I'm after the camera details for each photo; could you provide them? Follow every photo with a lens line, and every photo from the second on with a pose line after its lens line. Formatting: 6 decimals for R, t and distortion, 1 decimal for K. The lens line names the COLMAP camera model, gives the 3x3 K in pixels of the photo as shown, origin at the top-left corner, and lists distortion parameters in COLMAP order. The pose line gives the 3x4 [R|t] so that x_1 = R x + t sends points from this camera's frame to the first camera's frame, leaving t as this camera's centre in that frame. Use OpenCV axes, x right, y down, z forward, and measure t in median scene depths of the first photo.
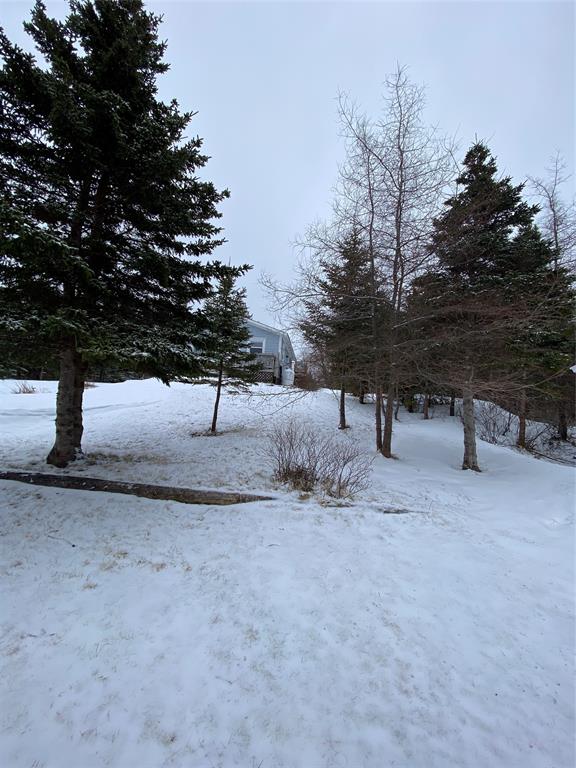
lens RADIAL K [[308.4, 0, 287.9], [0, 308.4, 380.7], [0, 0, 1]] dist [0.027713, -0.026728]
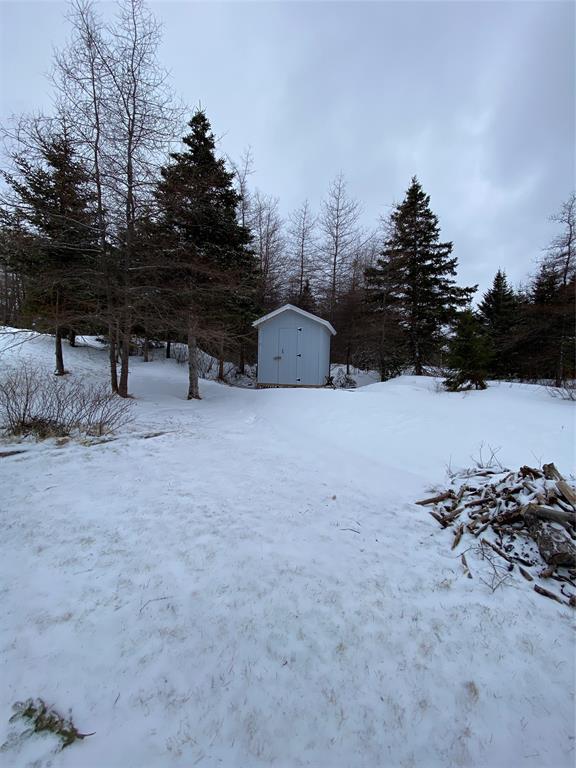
lens RADIAL K [[308.4, 0, 287.9], [0, 308.4, 380.7], [0, 0, 1]] dist [0.027713, -0.026728]
pose [[0.622718, -0.075605, 0.778785, -0.156111], [-0.063791, 0.987102, 0.146835, 0.001536], [-0.779842, -0.141116, 0.609863, -0.066804]]
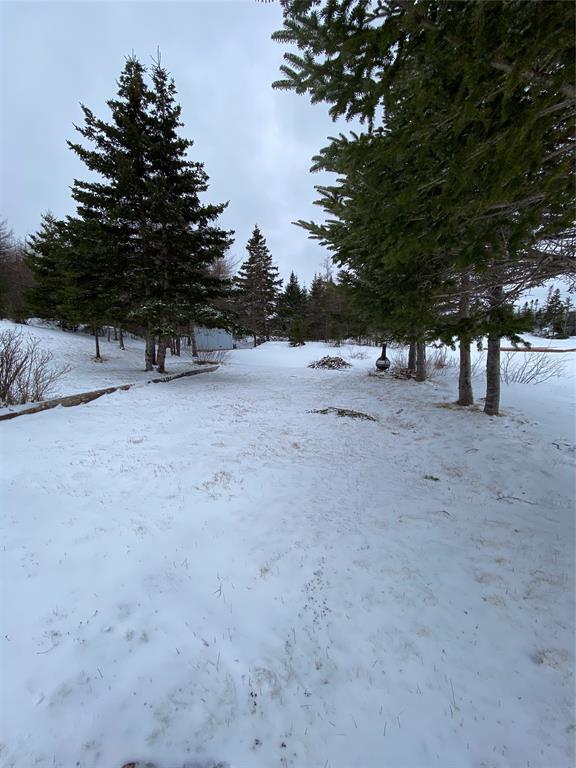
lens RADIAL K [[308.4, 0, 287.9], [0, 308.4, 380.7], [0, 0, 1]] dist [0.027713, -0.026728]
pose [[0.066323, -0.195028, 0.978553, -1.789572], [-0.072247, 0.977199, 0.199655, -0.087864], [-0.995179, -0.083939, 0.050720, 0.050070]]
